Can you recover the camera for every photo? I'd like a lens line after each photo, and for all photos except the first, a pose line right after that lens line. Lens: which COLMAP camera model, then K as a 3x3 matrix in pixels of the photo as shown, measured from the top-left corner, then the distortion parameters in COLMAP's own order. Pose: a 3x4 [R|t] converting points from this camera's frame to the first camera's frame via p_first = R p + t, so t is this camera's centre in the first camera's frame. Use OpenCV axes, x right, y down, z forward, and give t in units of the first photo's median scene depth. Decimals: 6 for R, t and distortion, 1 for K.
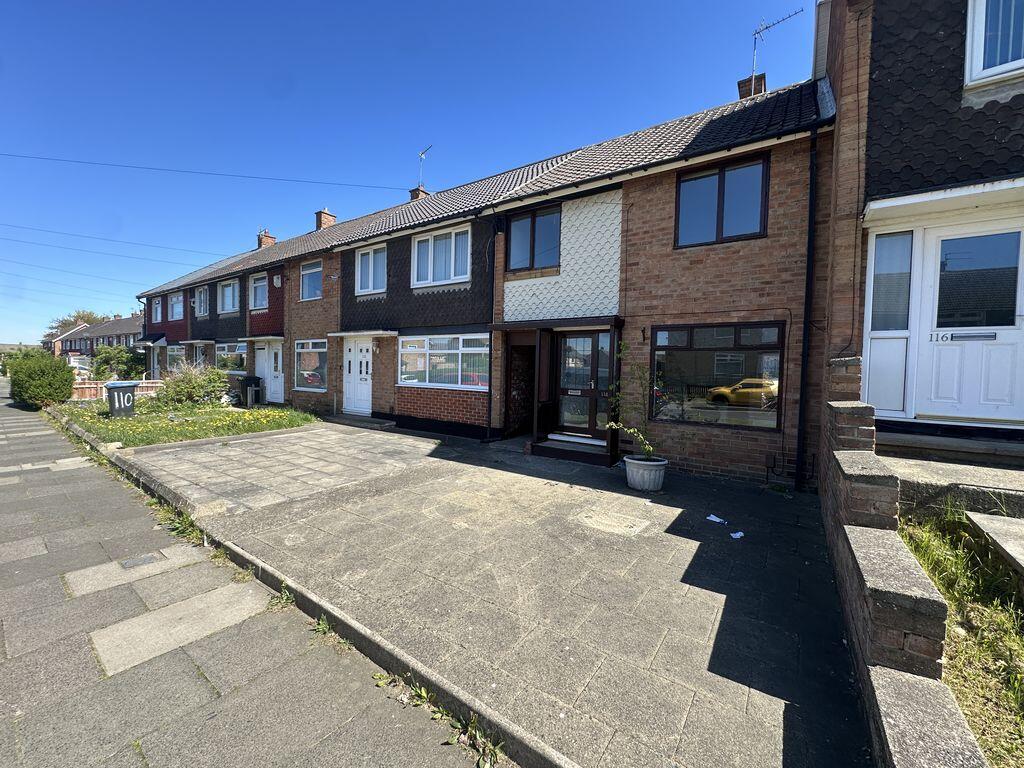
lens RADIAL K [[408.5, 0, 512.0], [0, 408.5, 384.0], [0, 0, 1]] dist [-0.006140, 0.001060]
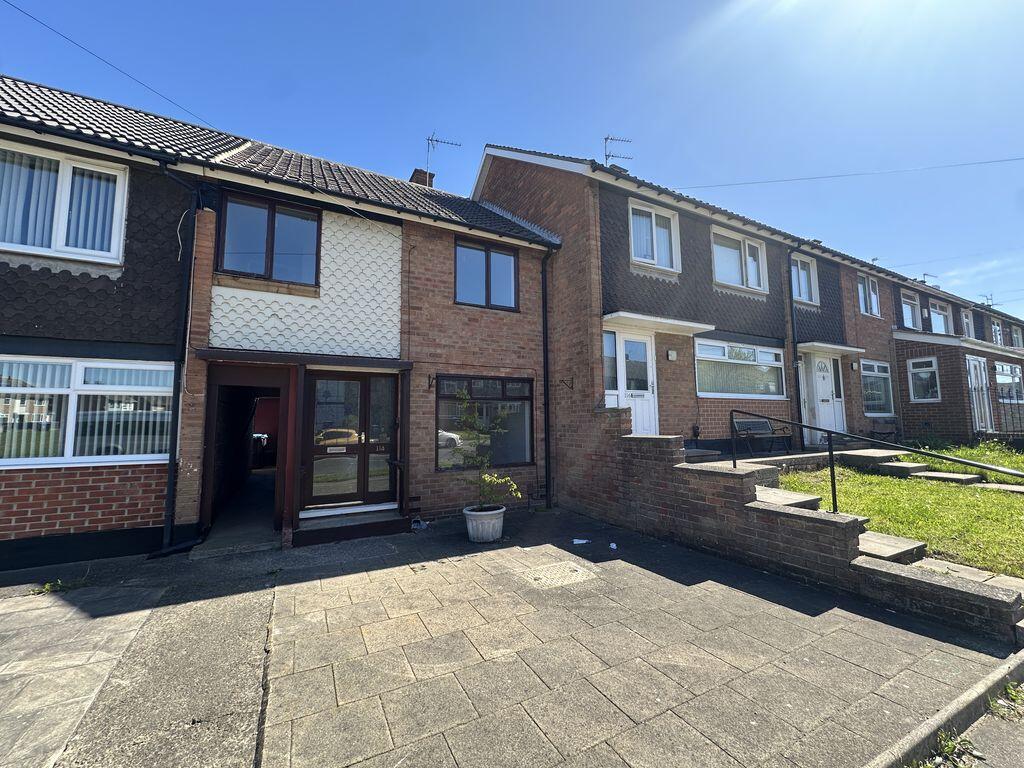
lens RADIAL K [[408.5, 0, 512.0], [0, 408.5, 384.0], [0, 0, 1]] dist [-0.006140, 0.001060]
pose [[0.466566, 0.051495, 0.882986, -0.447261], [0.050228, 0.995150, -0.084576, -0.025161], [-0.883059, 0.083811, 0.461717, 0.387803]]
